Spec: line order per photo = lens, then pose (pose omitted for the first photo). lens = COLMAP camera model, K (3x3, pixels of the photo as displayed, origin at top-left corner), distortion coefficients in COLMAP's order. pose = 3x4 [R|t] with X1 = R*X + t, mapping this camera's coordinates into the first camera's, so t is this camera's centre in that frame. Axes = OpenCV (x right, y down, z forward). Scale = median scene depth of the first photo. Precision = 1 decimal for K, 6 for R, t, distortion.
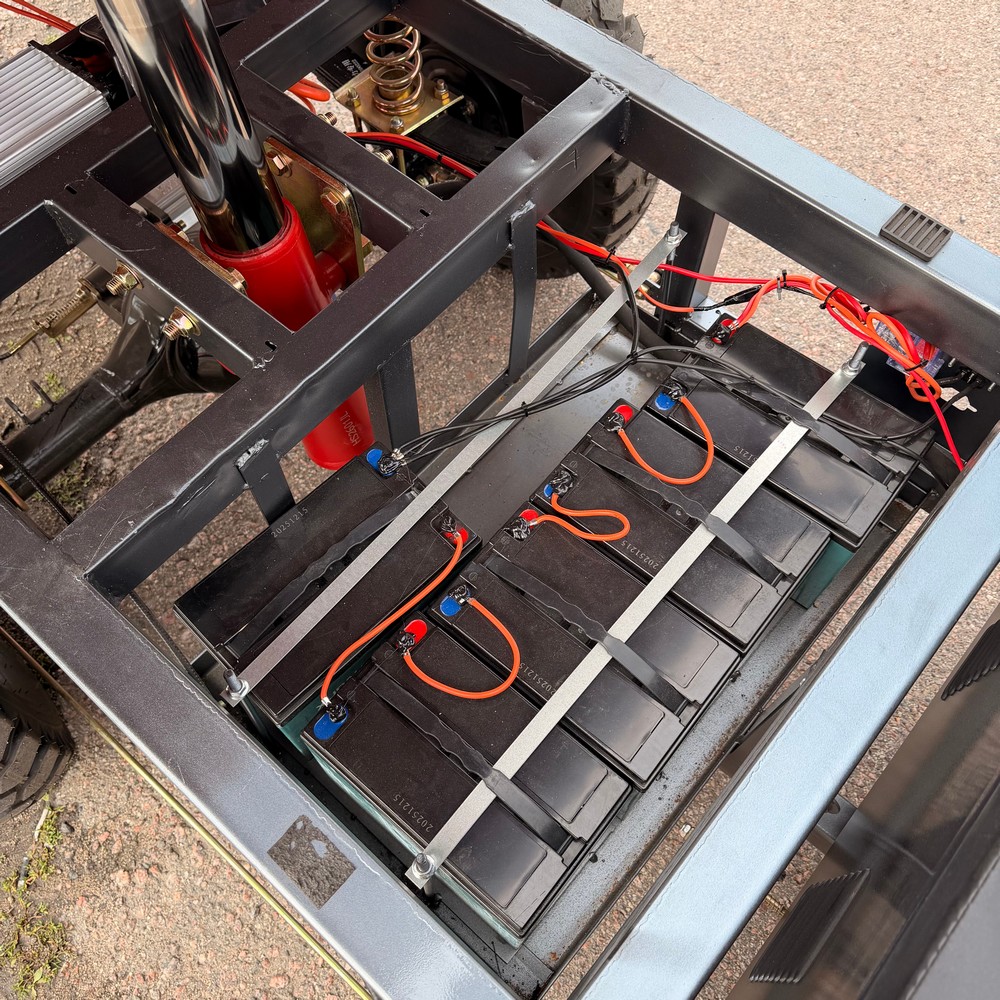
lens RADIAL K [[974.5, 0, 500.0], [0, 974.5, 500.0], [0, 0, 1]] dist [-0.019577, -0.003222]
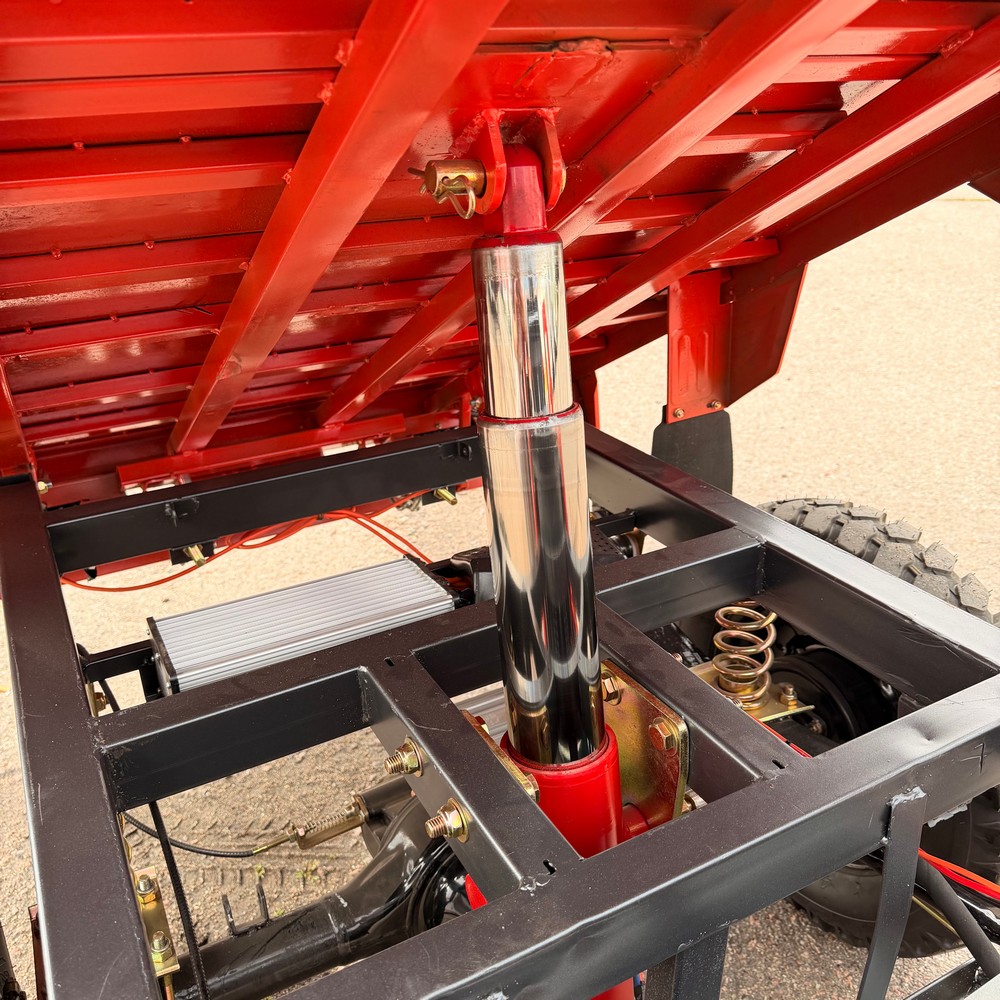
lens RADIAL K [[938.2, 0, 500.1], [0, 938.2, 505.5], [0, 0, 1]] dist [0.080257, -0.130310]
pose [[0.933957, 0.137051, -0.330064, -0.058785], [-0.315911, 0.748428, -0.583143, 0.065330], [0.167108, 0.648901, 0.742295, 0.232154]]
